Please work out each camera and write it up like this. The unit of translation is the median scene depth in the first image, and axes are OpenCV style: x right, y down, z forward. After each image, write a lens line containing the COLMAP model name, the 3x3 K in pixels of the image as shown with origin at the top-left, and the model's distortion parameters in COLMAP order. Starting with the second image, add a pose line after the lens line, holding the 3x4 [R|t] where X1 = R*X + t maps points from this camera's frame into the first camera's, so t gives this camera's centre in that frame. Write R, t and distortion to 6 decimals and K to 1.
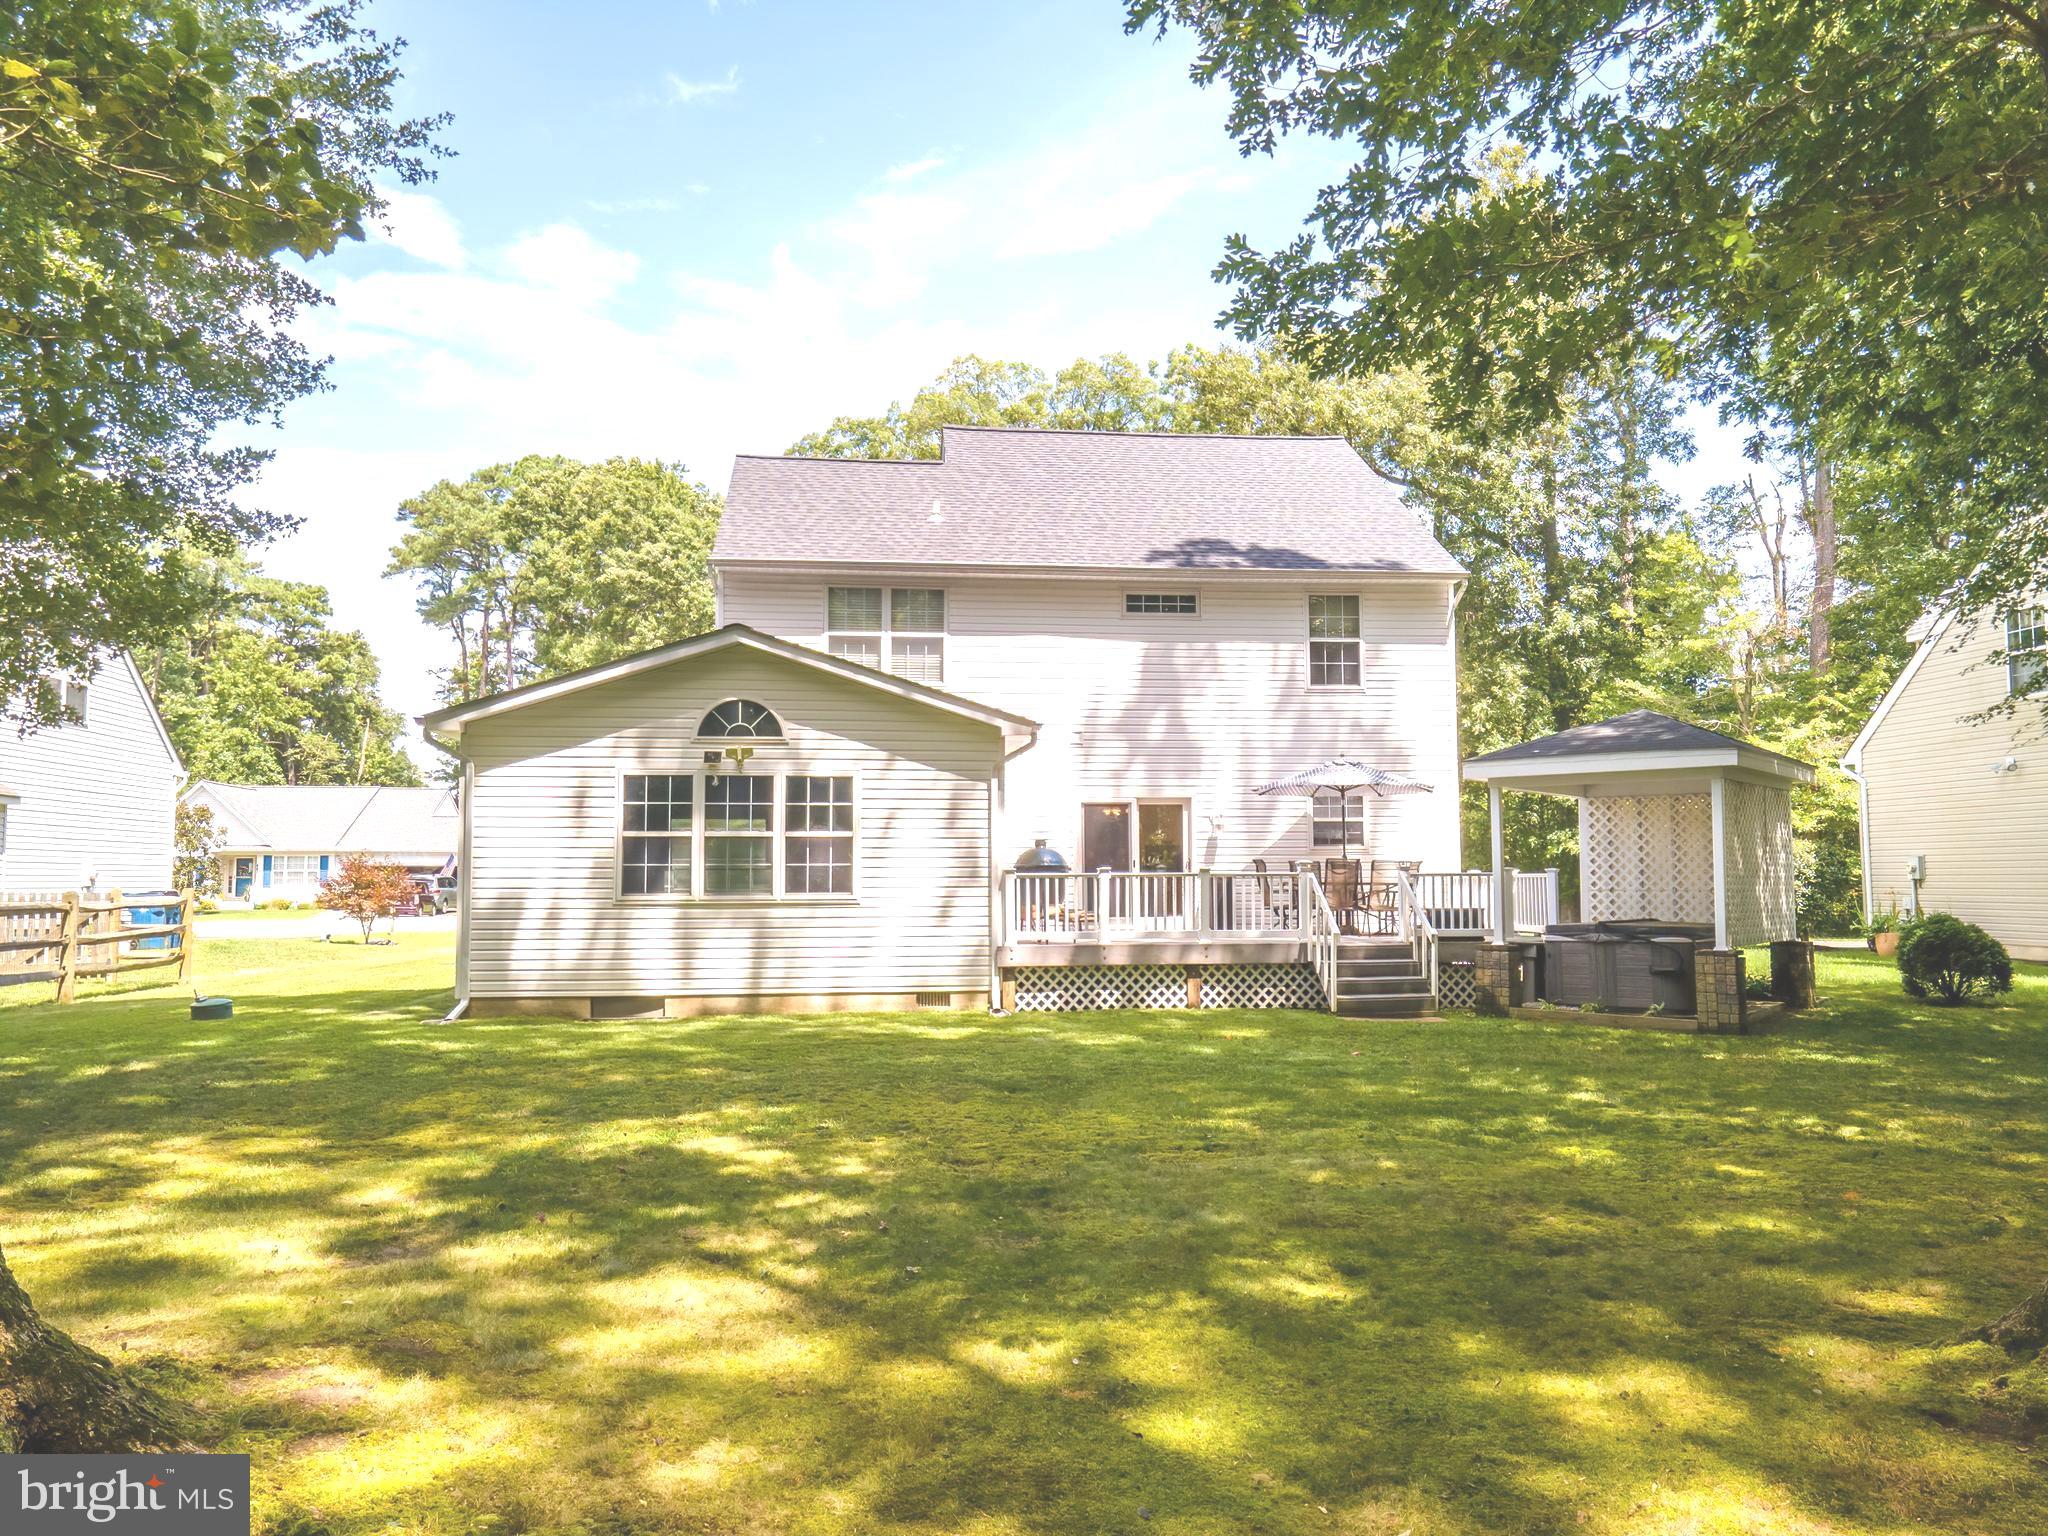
lens RADIAL K [[1492.2, 0, 1031.1], [0, 1492.2, 775.5], [0, 0, 1]] dist [0.026331, -0.000062]
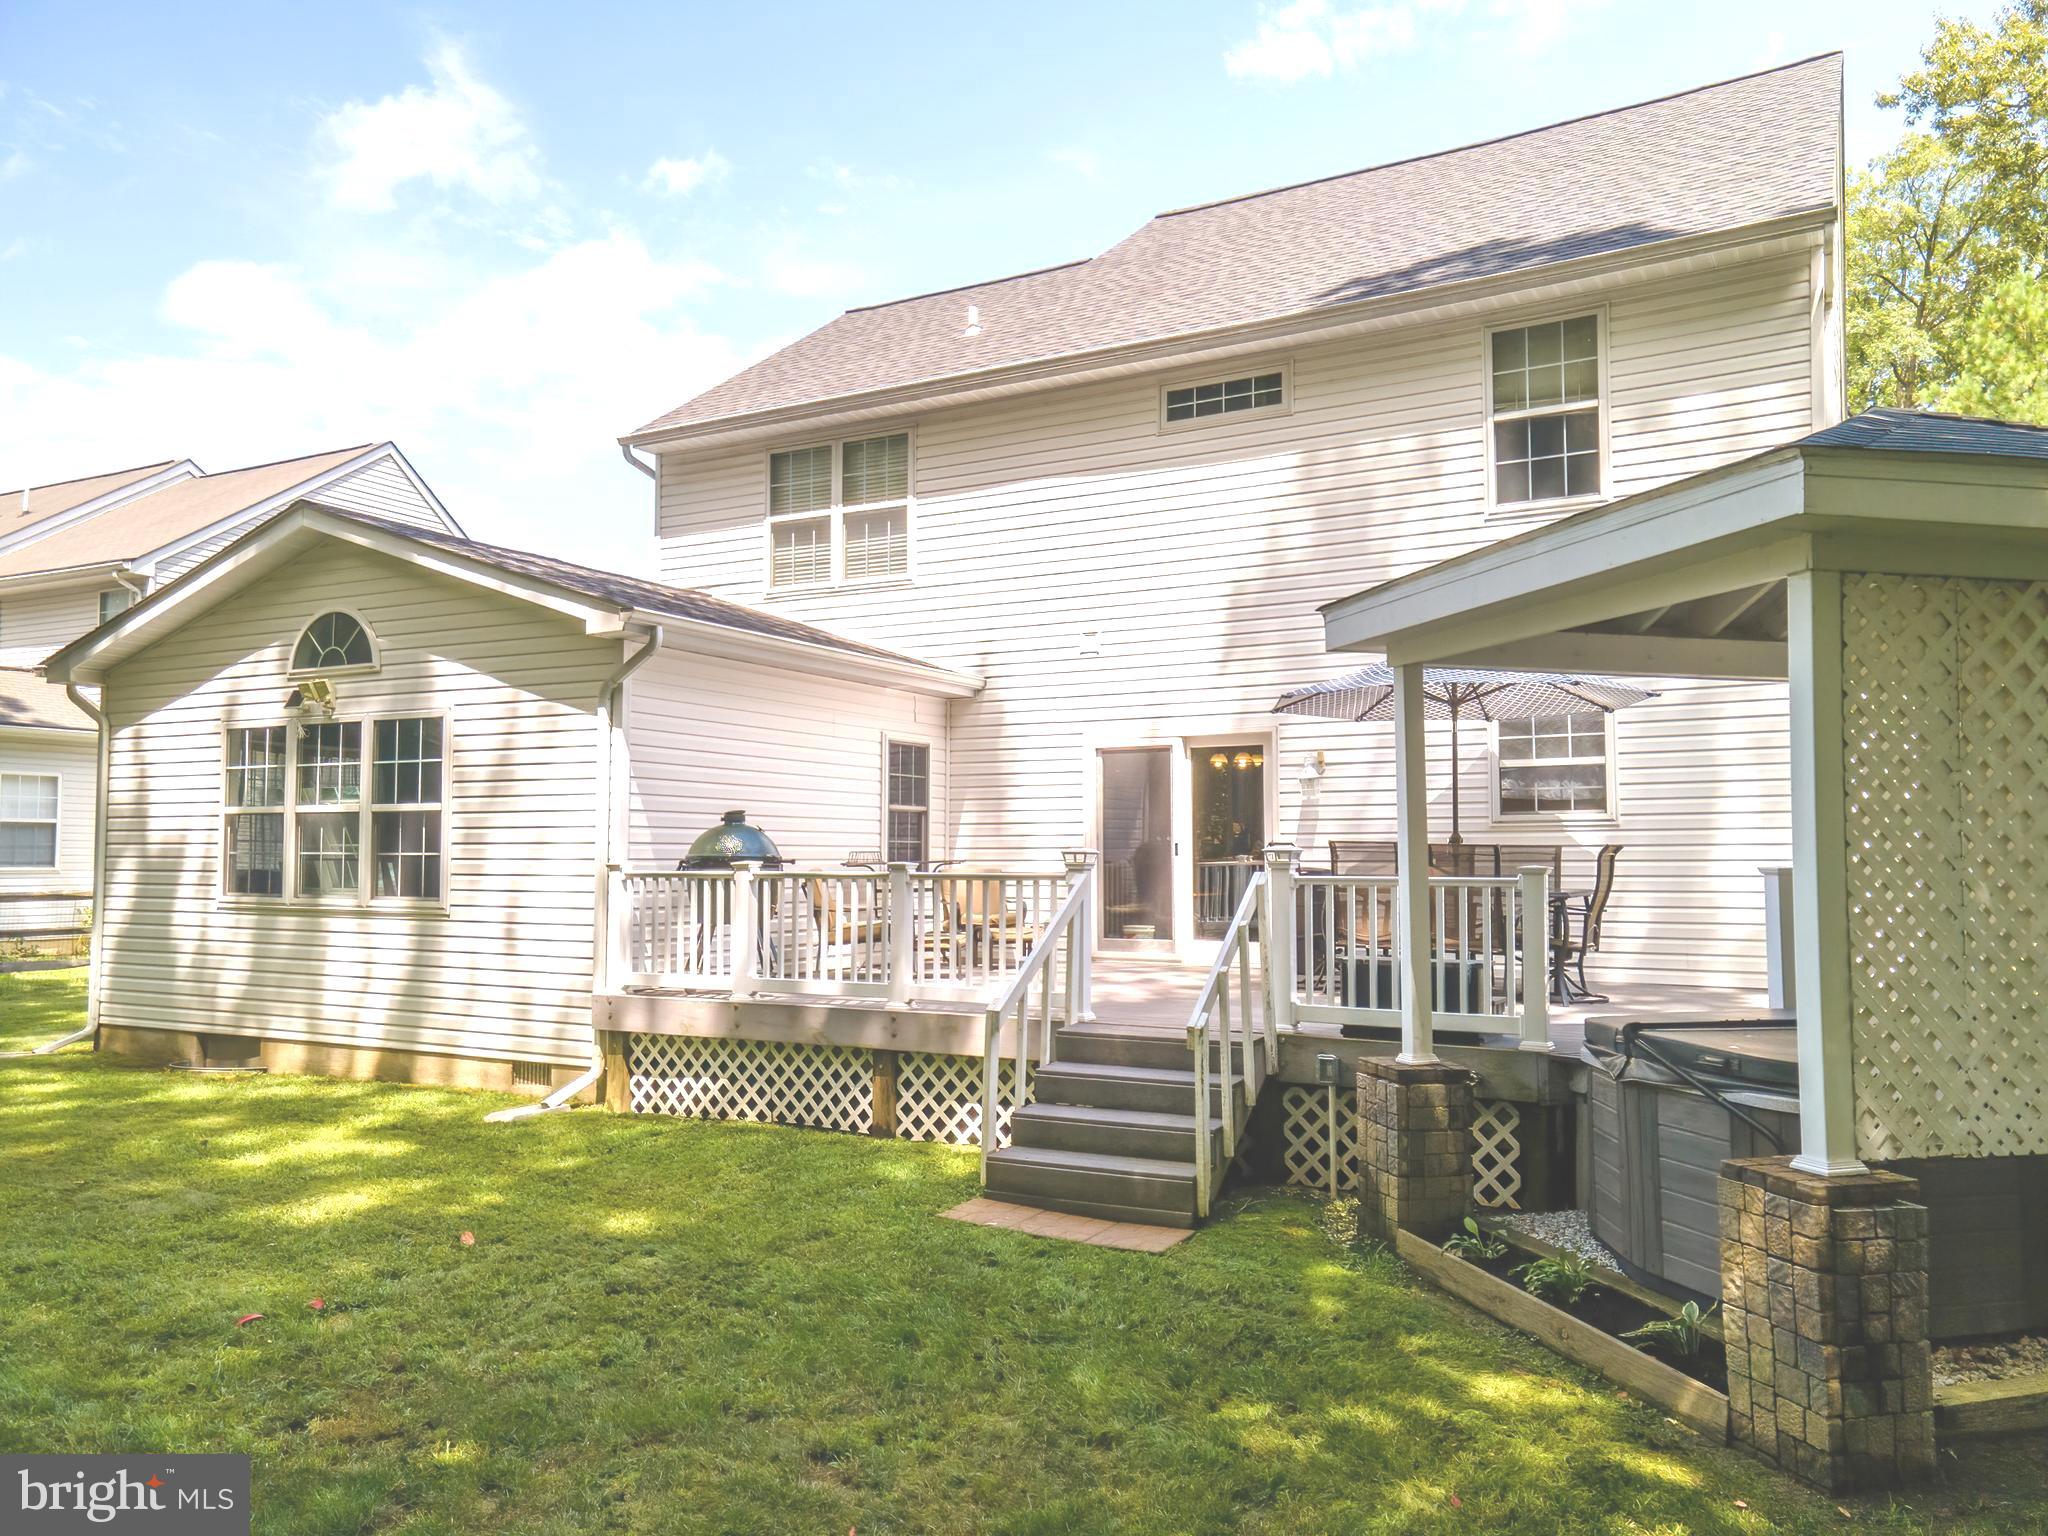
lens RADIAL K [[1492.2, 0, 1031.1], [0, 1492.2, 775.5], [0, 0, 1]] dist [0.026331, -0.000062]
pose [[0.812901, -0.024957, -0.581867, 0.453785], [0.037005, 0.999276, 0.008838, 0.028944], [0.581225, -0.028717, 0.813236, 0.610383]]
